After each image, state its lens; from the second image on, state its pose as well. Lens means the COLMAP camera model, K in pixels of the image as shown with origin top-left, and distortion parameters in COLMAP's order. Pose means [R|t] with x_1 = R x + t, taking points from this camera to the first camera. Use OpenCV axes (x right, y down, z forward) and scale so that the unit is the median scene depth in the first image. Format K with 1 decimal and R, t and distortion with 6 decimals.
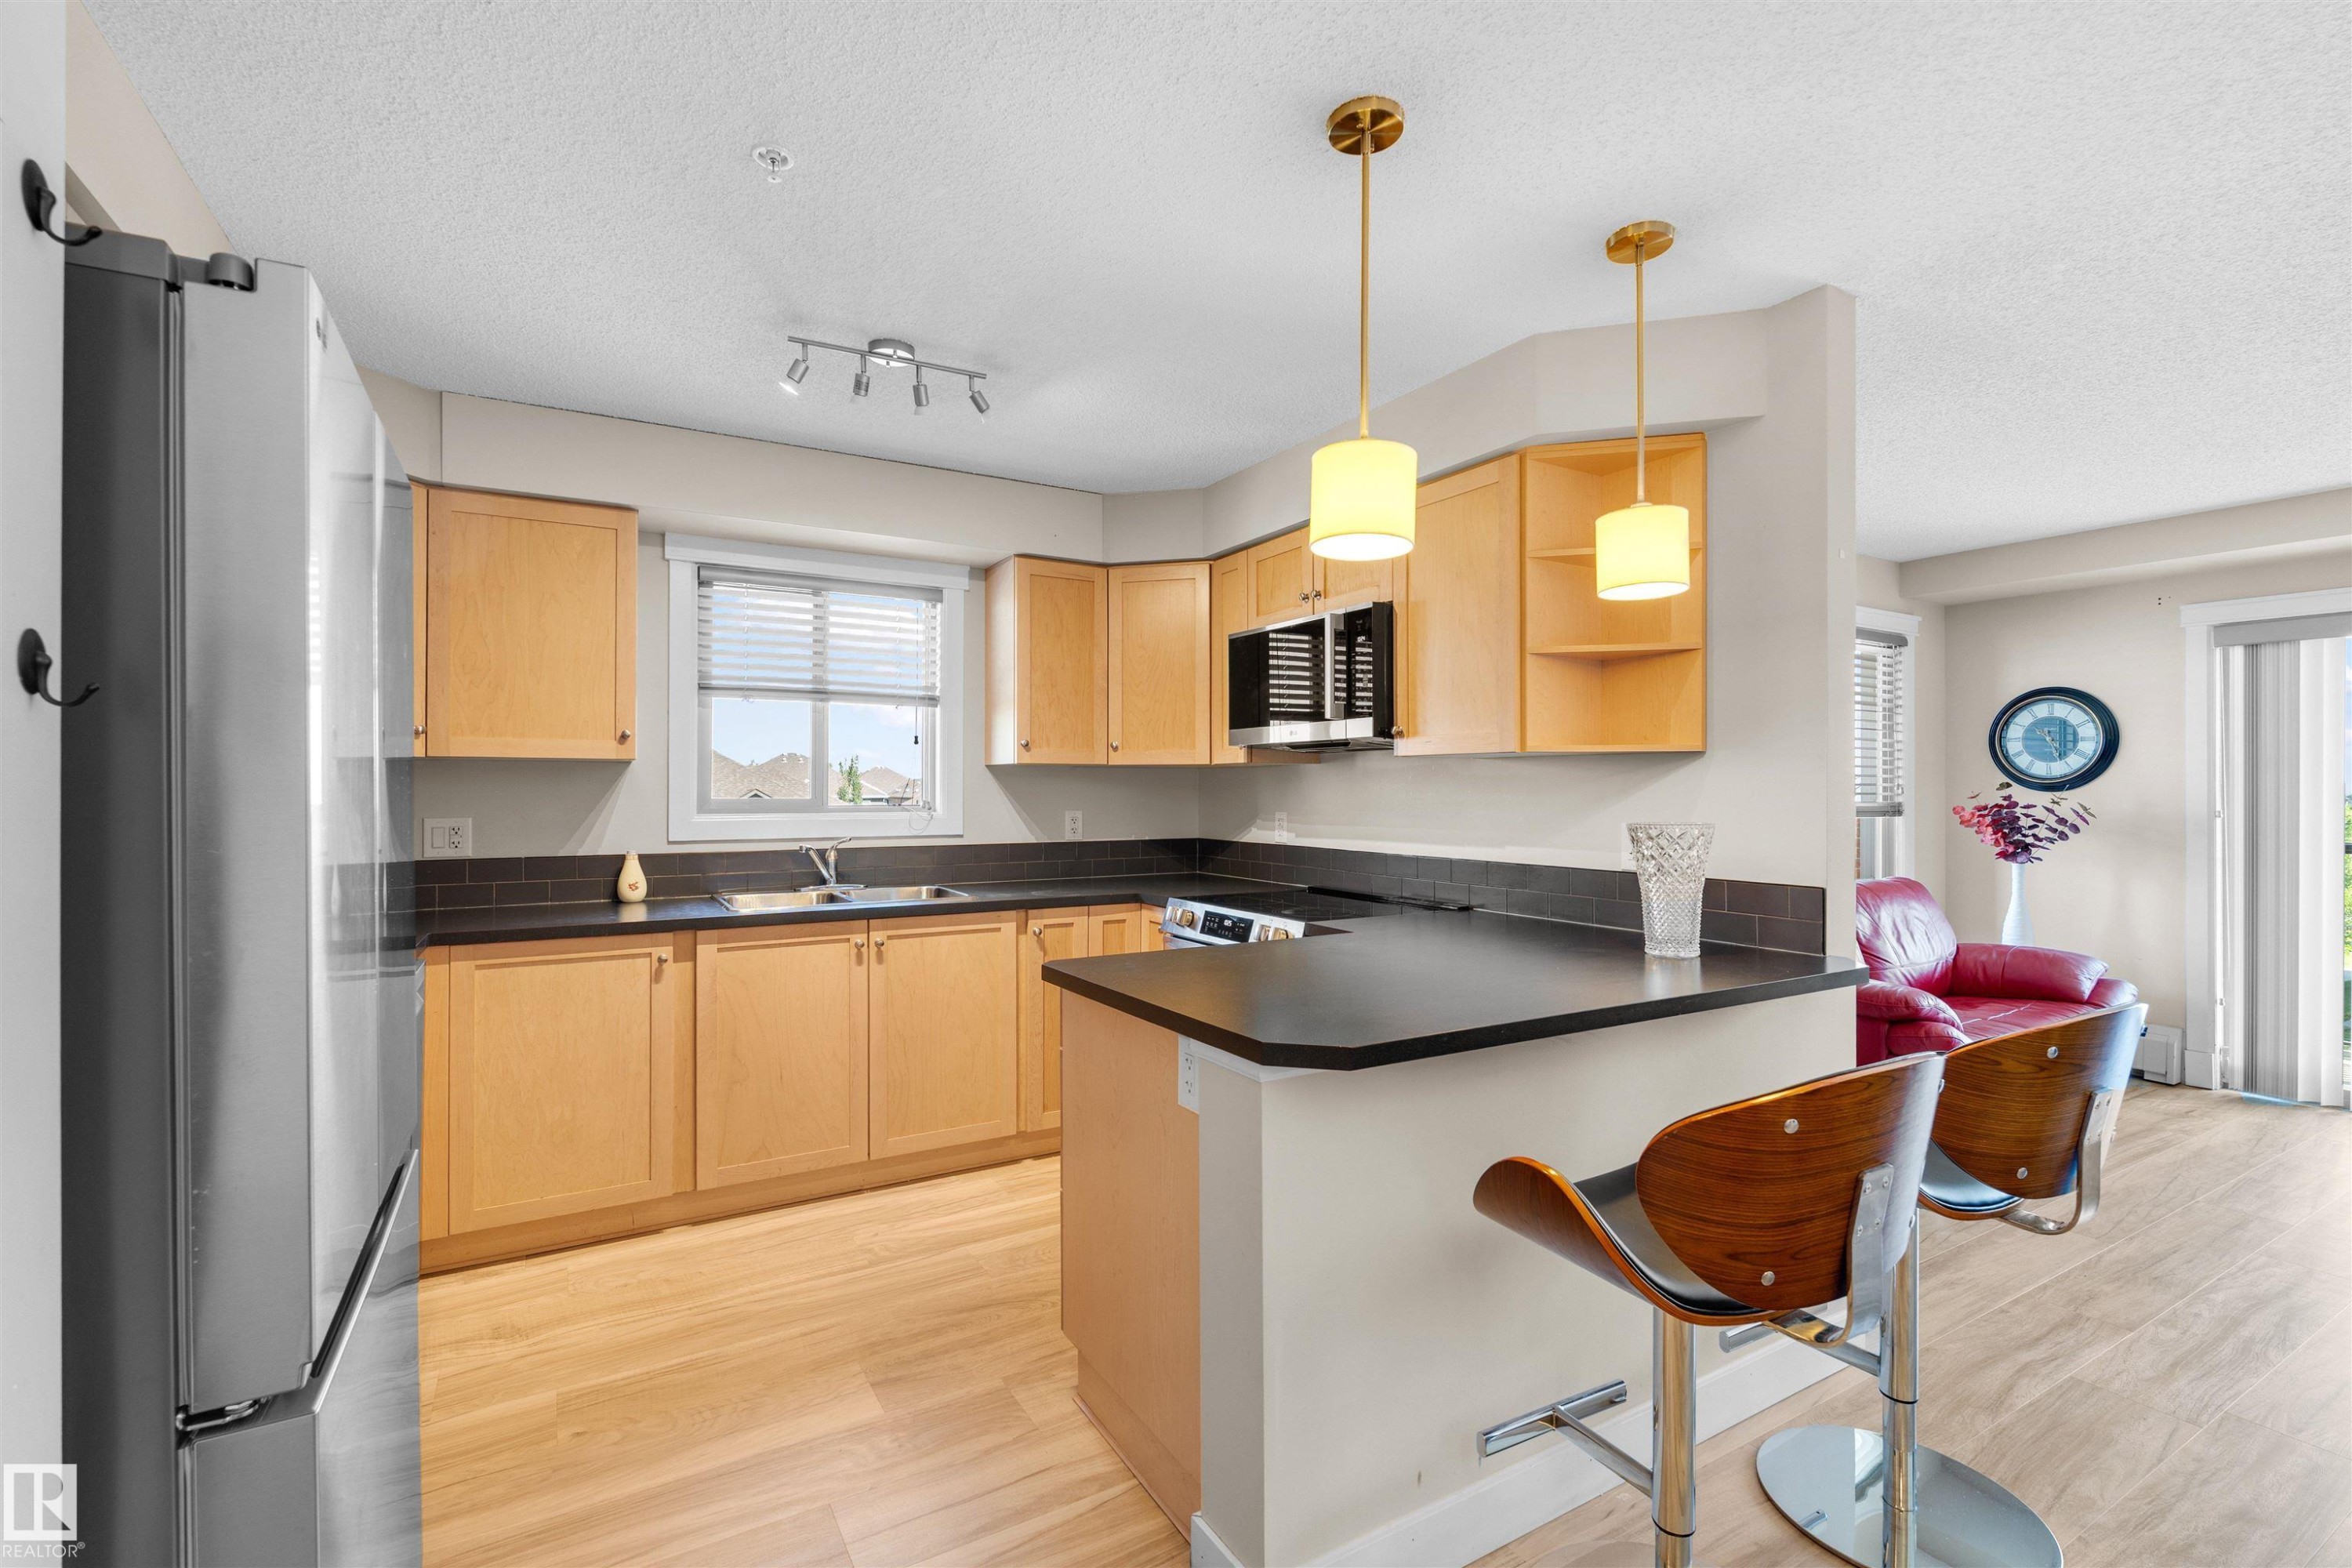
lens RADIAL K [[1051.8, 0, 1176.7], [0, 1051.8, 787.1], [0, 0, 1]] dist [-0.002942, 0.001511]
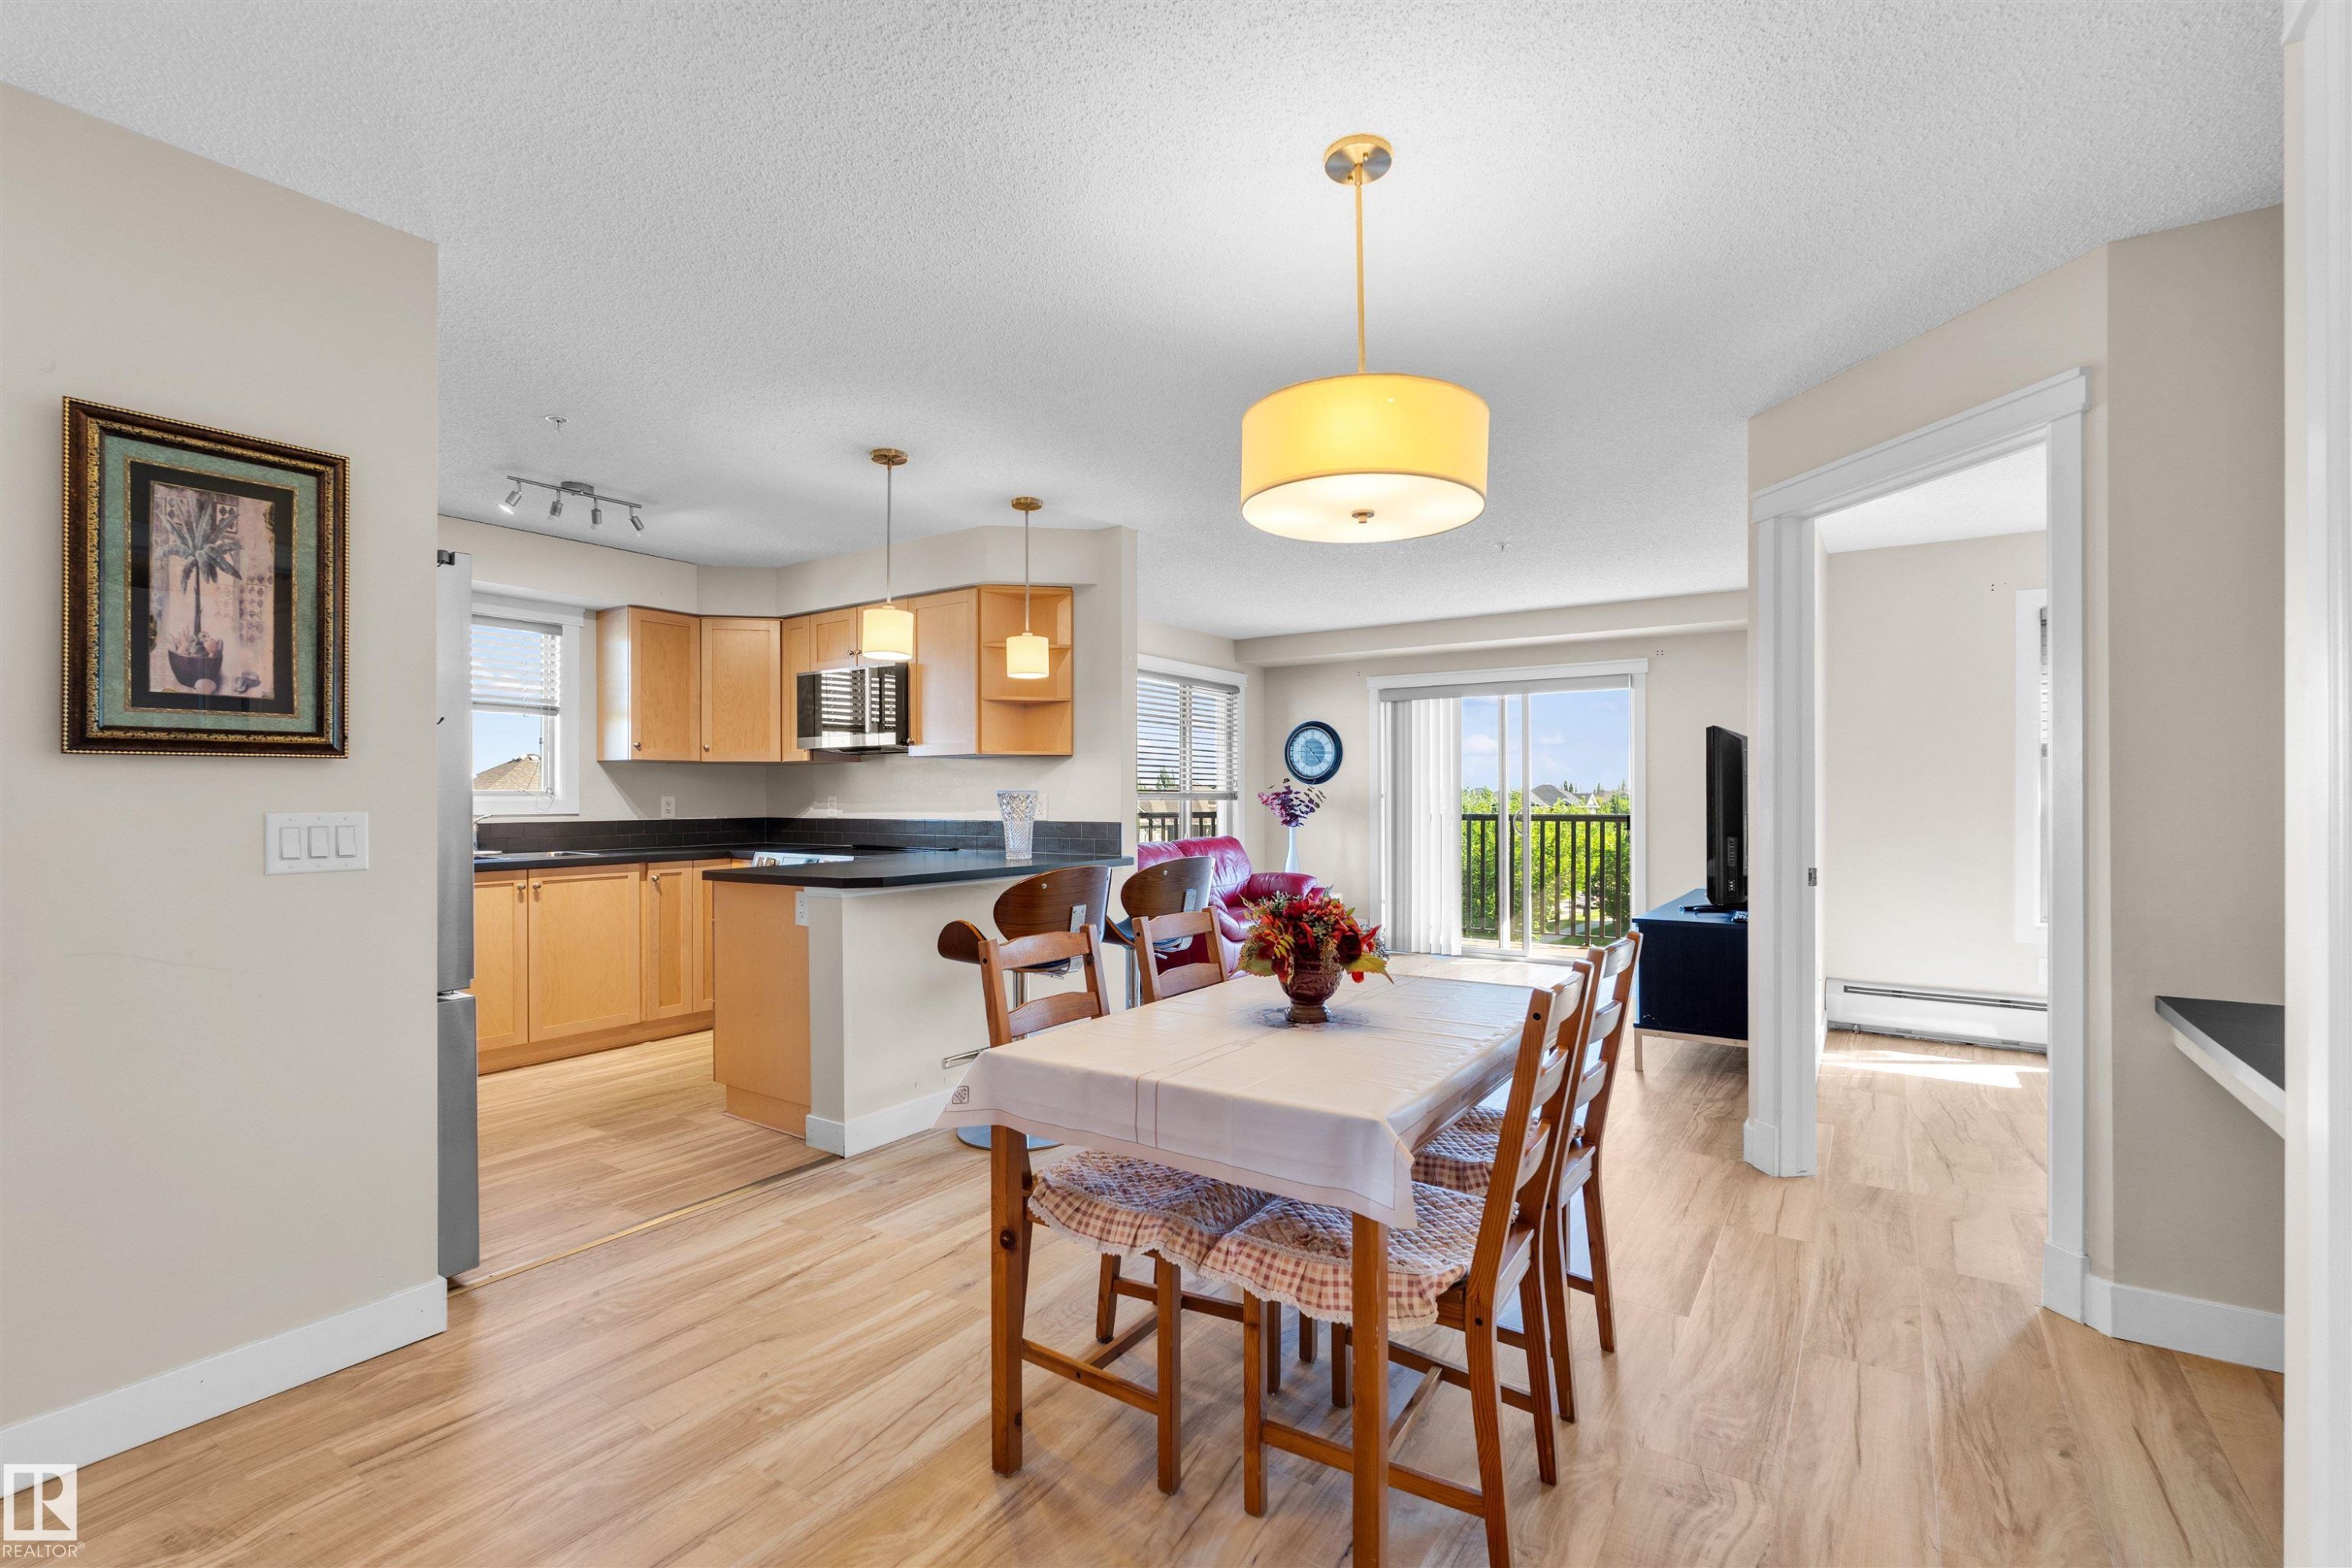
lens RADIAL K [[1051.8, 0, 1173.8], [0, 1051.8, 791.4], [0, 0, 1]] dist [-0.002942, 0.001511]
pose [[0.905558, -0.001885, 0.424218, -0.093309], [0.003963, 0.999984, -0.004016, 0.027283], [-0.424204, 0.005318, 0.905551, -0.532961]]
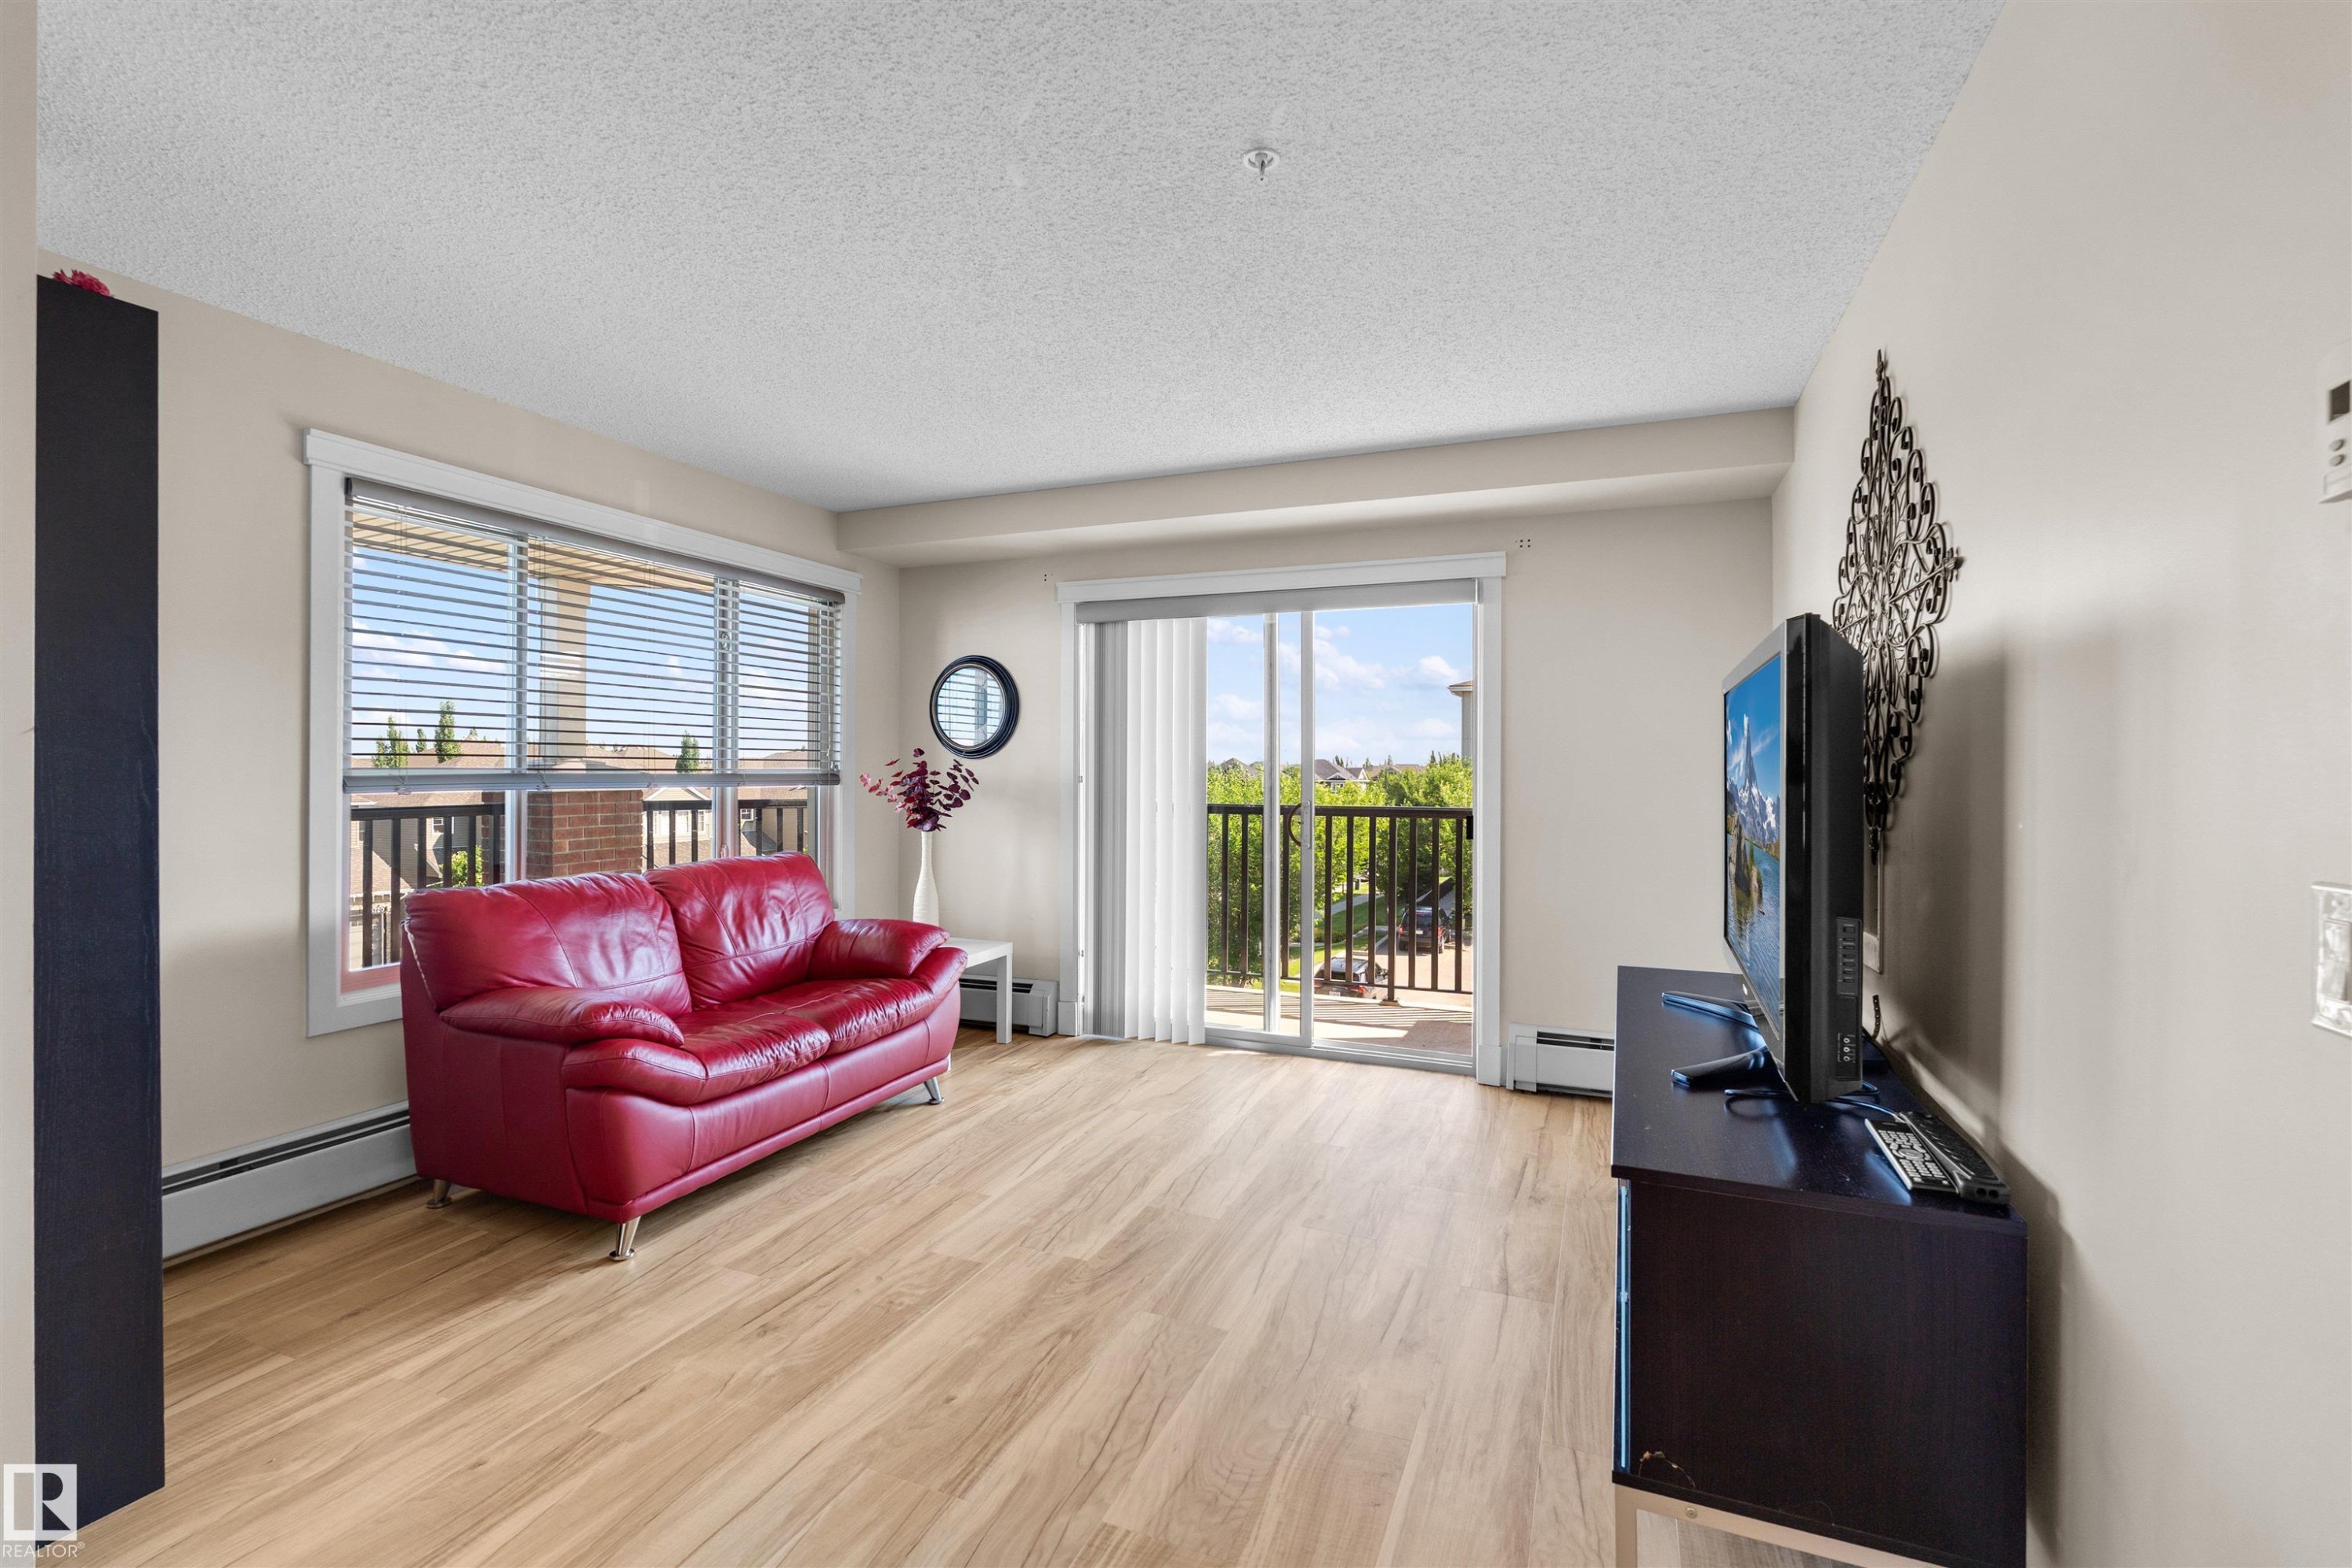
lens RADIAL K [[1051.8, 0, 1215.6], [0, 1051.8, 776.7], [0, 0, 1]] dist [-0.002942, 0.001511]
pose [[0.778172, -0.004277, 0.628037, 0.492839], [-0.001235, 0.999964, 0.008341, 0.016303], [-0.628051, -0.007266, 0.778139, 0.089656]]
